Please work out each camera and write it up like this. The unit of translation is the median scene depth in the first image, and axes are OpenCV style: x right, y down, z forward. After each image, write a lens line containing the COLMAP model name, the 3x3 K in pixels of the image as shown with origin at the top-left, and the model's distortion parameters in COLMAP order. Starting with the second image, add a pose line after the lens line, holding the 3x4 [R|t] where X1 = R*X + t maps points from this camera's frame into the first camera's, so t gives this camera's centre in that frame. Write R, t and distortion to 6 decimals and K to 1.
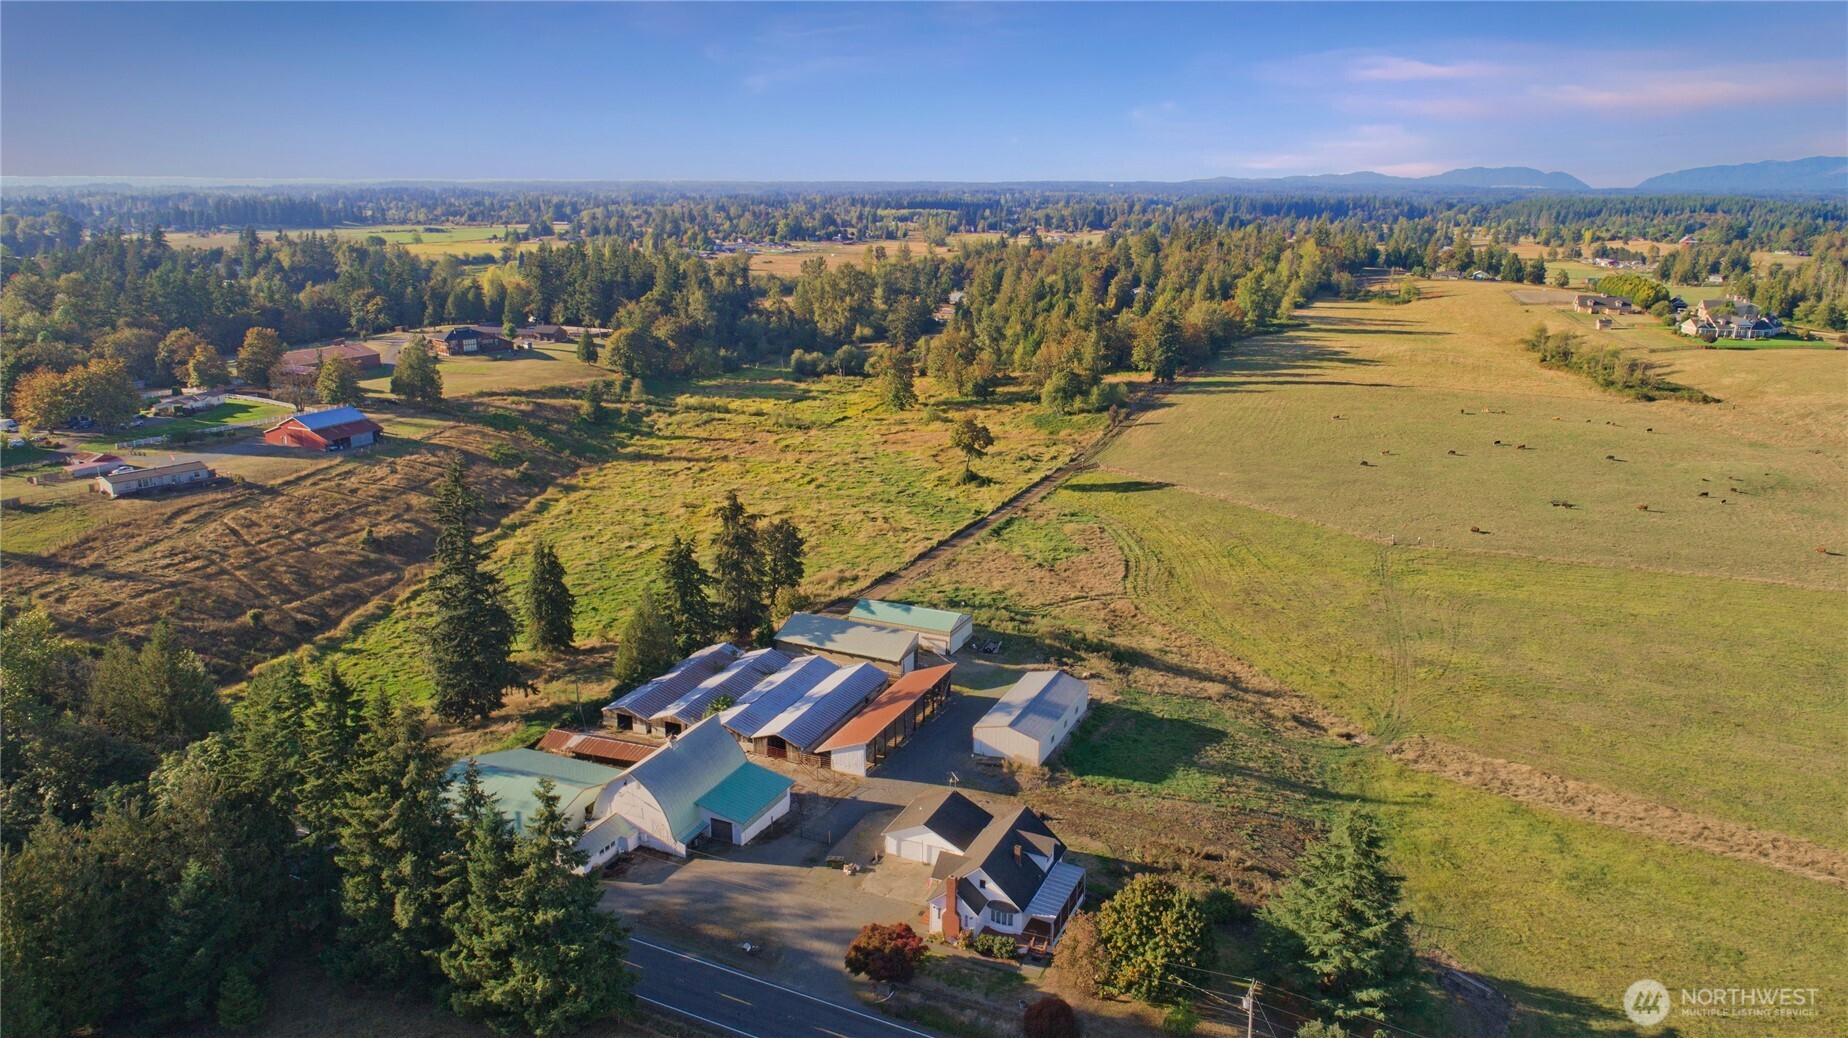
lens RADIAL K [[1247.4, 0, 921.8], [0, 1247.4, 519.4], [0, 0, 1]] dist [-0.001570, 0.002734]
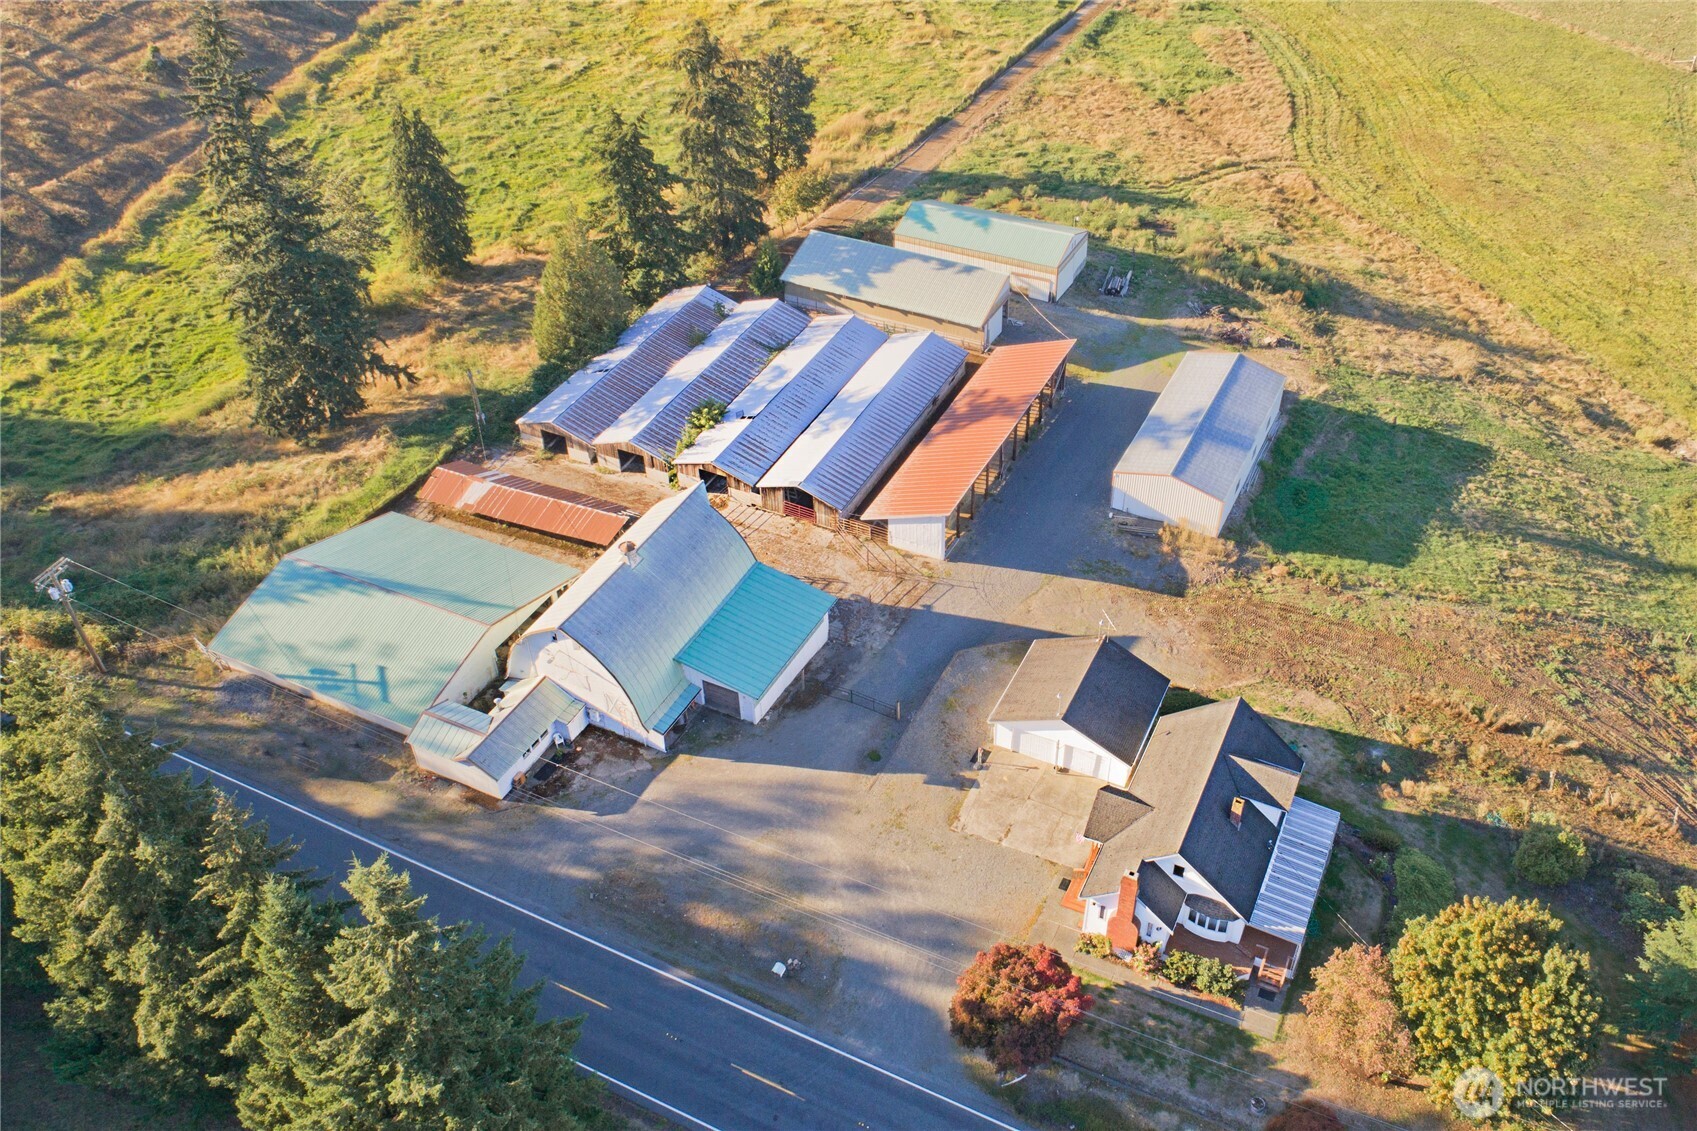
lens RADIAL K [[1430.5, 0, 932.1], [0, 1430.5, 541.5], [0, 0, 1]] dist [-0.013357, 0.009929]
pose [[0.999998, 0.001911, 0.000863, -0.044662], [-0.002096, 0.918639, 0.395092, -0.074152], [-0.000038, -0.395093, 0.918641, 0.297405]]
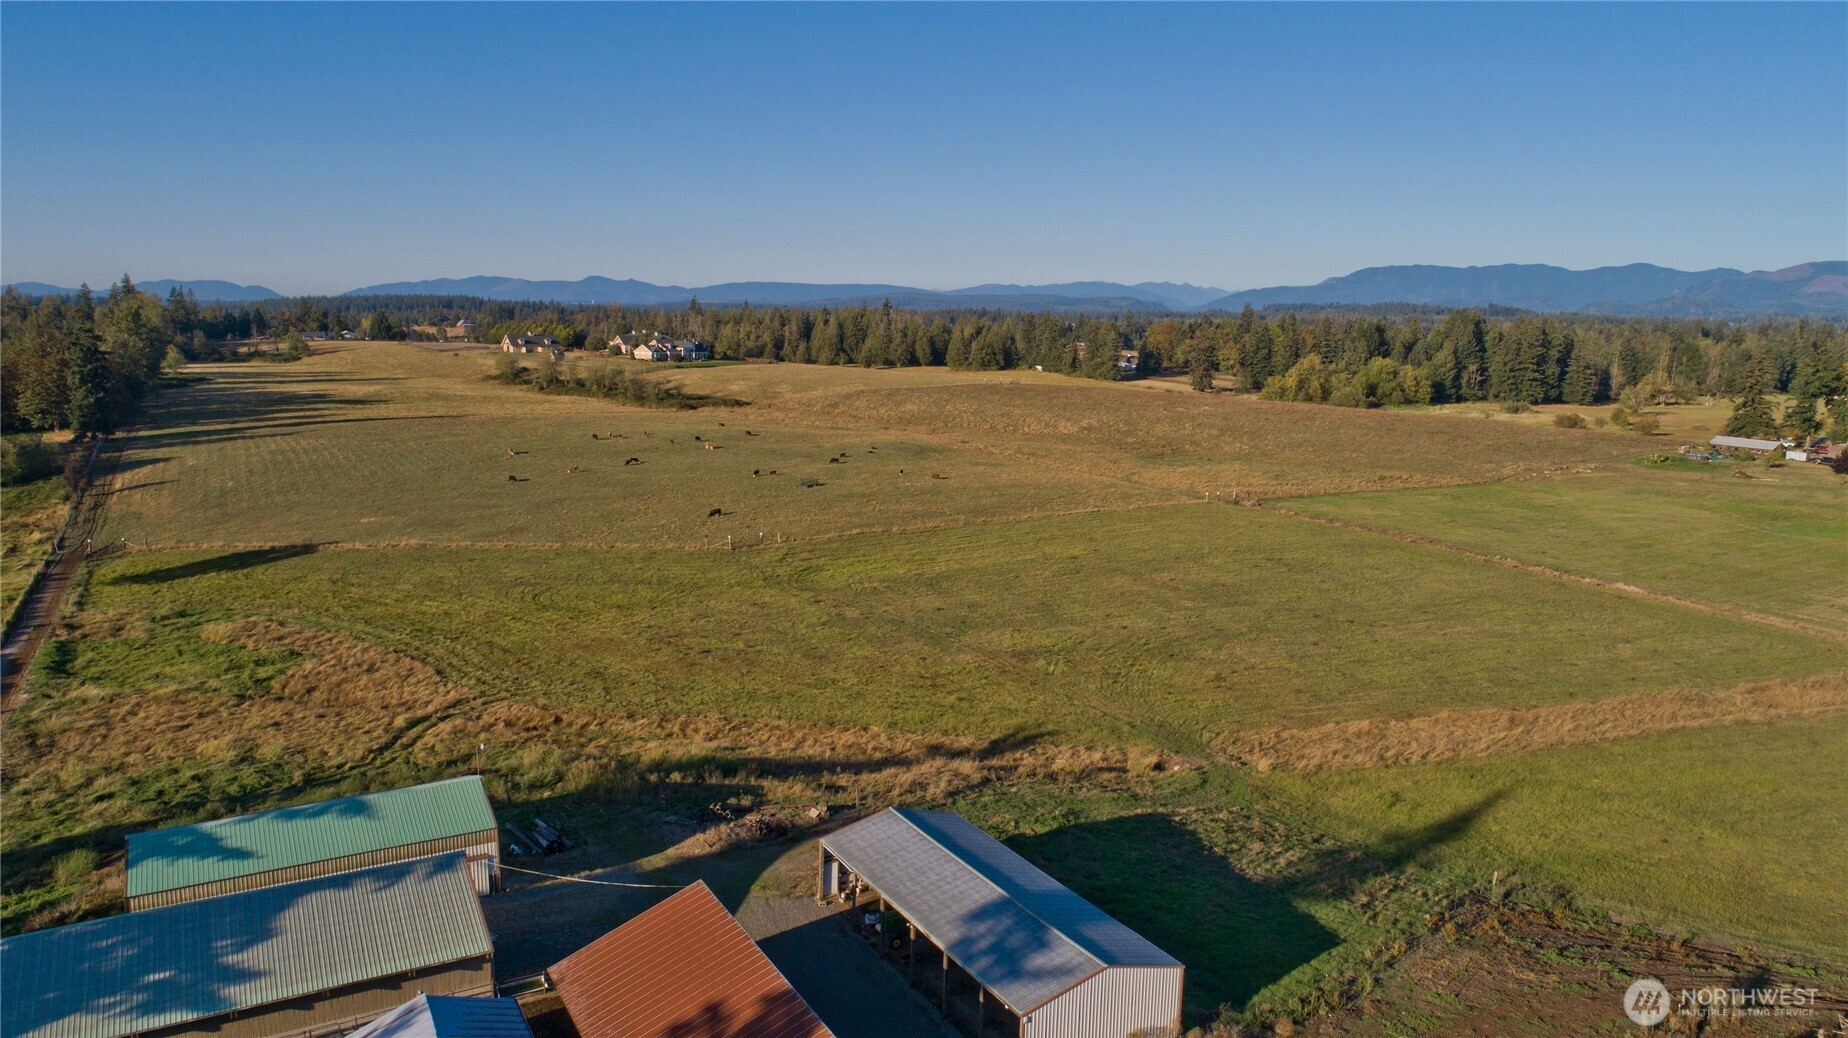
lens RADIAL K [[1247.4, 0, 924.9], [0, 1247.4, 520.2], [0, 0, 1]] dist [-0.001570, 0.002734]
pose [[0.584182, -0.134012, 0.800483, -0.200237], [0.204354, 0.978786, 0.014728, 0.023824], [-0.785475, 0.154978, 0.599175, 0.717103]]
